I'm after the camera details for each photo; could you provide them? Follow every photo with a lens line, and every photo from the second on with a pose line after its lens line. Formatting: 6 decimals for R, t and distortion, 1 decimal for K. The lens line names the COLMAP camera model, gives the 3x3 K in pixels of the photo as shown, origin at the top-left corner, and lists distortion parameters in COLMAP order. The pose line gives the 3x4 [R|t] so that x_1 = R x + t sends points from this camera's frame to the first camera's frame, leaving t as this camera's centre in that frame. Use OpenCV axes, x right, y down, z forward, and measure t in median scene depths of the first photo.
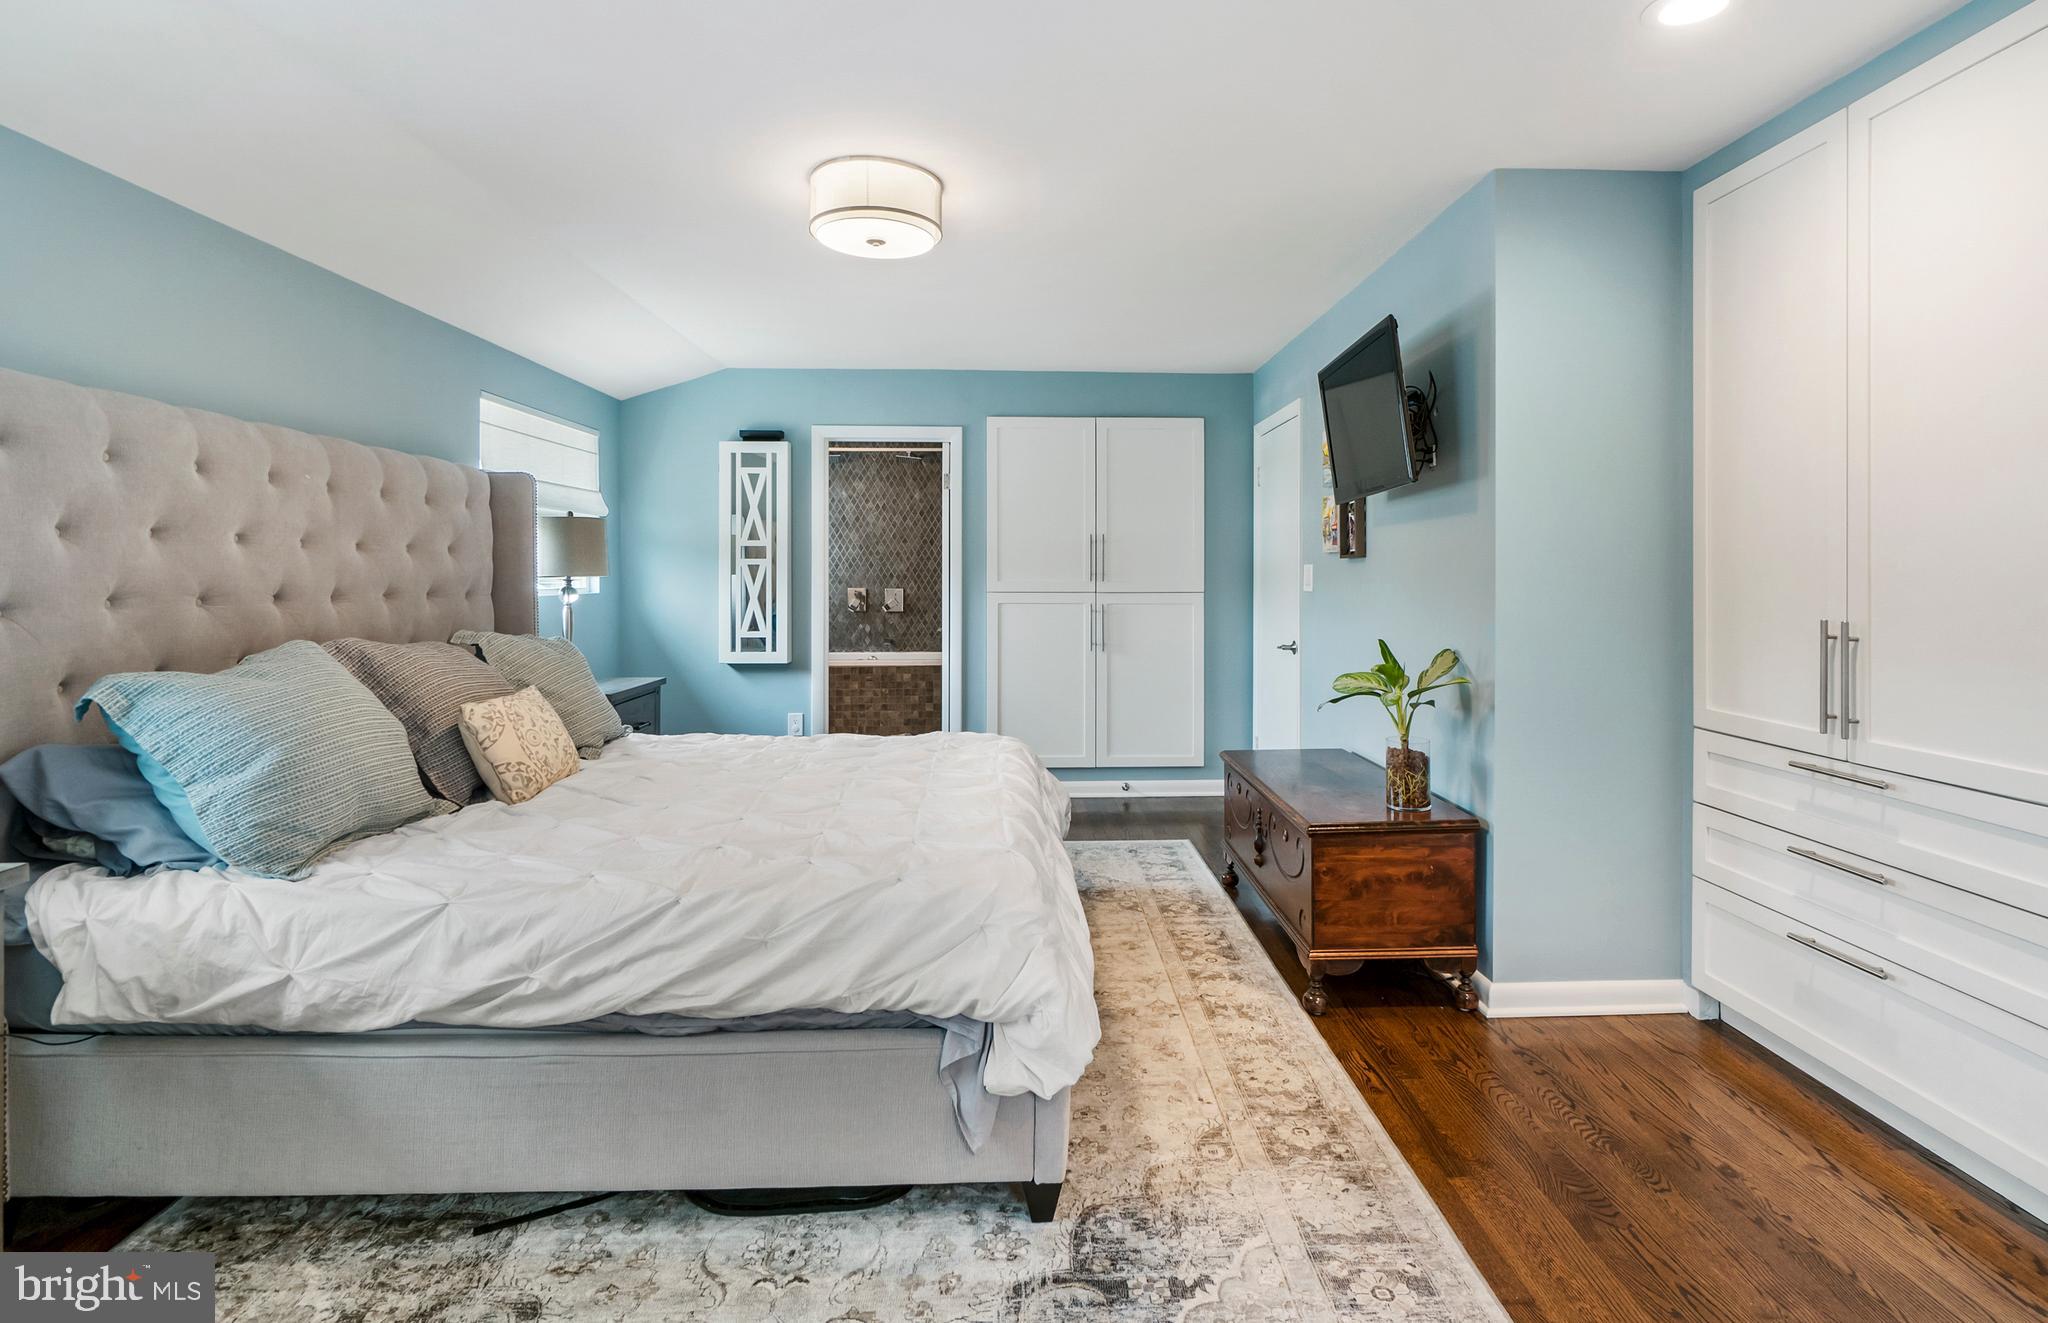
lens RADIAL K [[1004.3, 0, 1085.8], [0, 1004.3, 571.0], [0, 0, 1]] dist [0.004707, 0.000504]
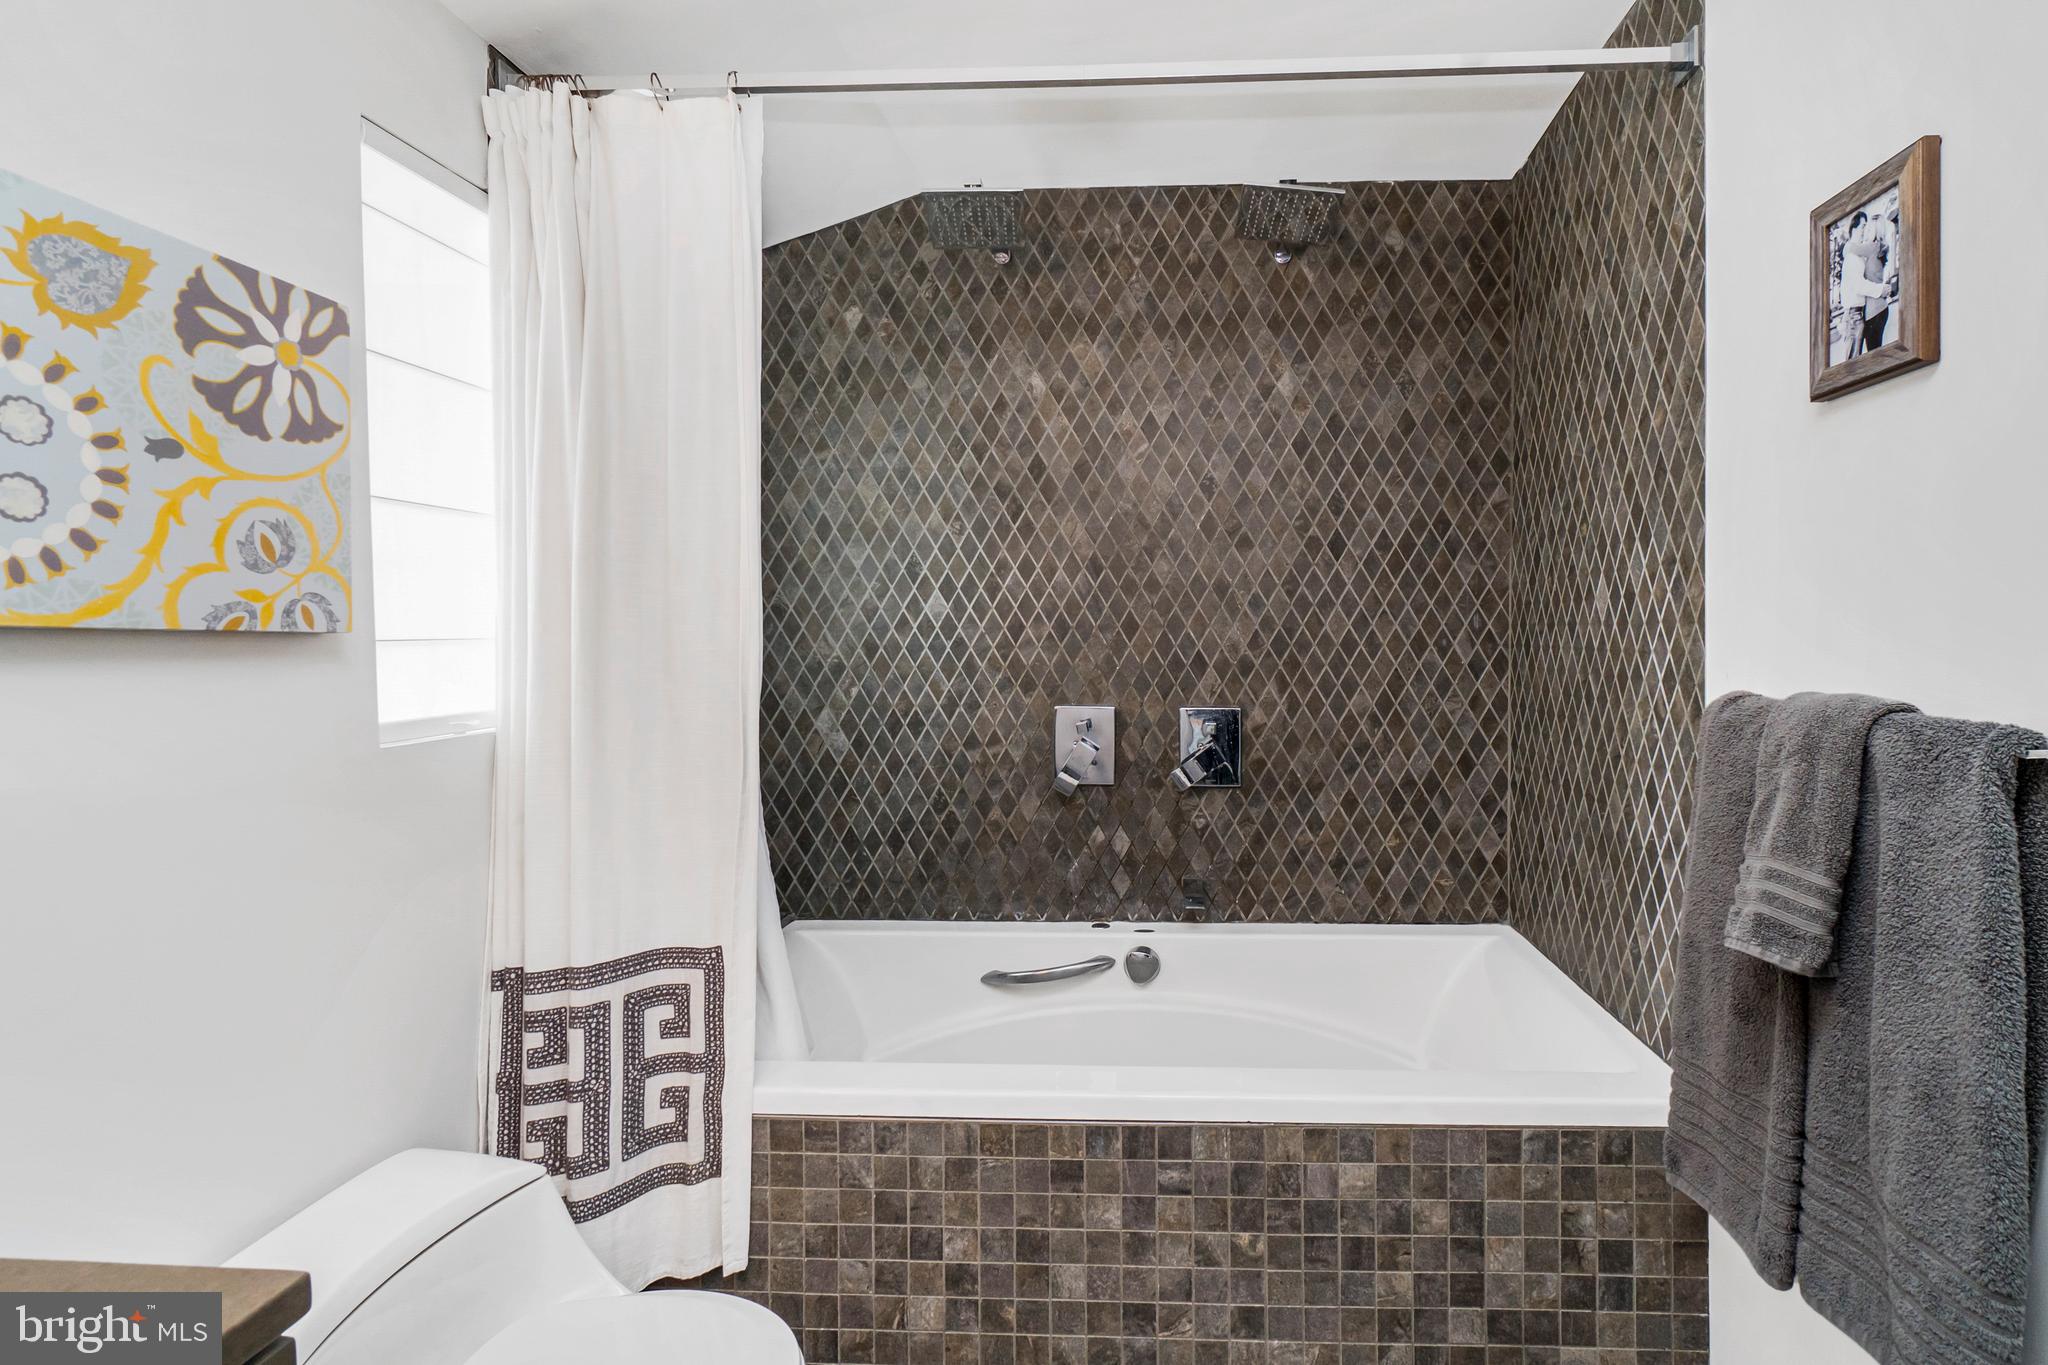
lens RADIAL K [[963.7, 0, 1158.0], [0, 963.7, 657.1], [0, 0, 1]] dist [-0.002663, -0.000880]
pose [[0.994808, -0.003736, -0.101699, -0.516379], [0.006989, 0.999475, 0.031650, -0.017038], [0.101528, -0.032197, 0.994312, 2.100562]]
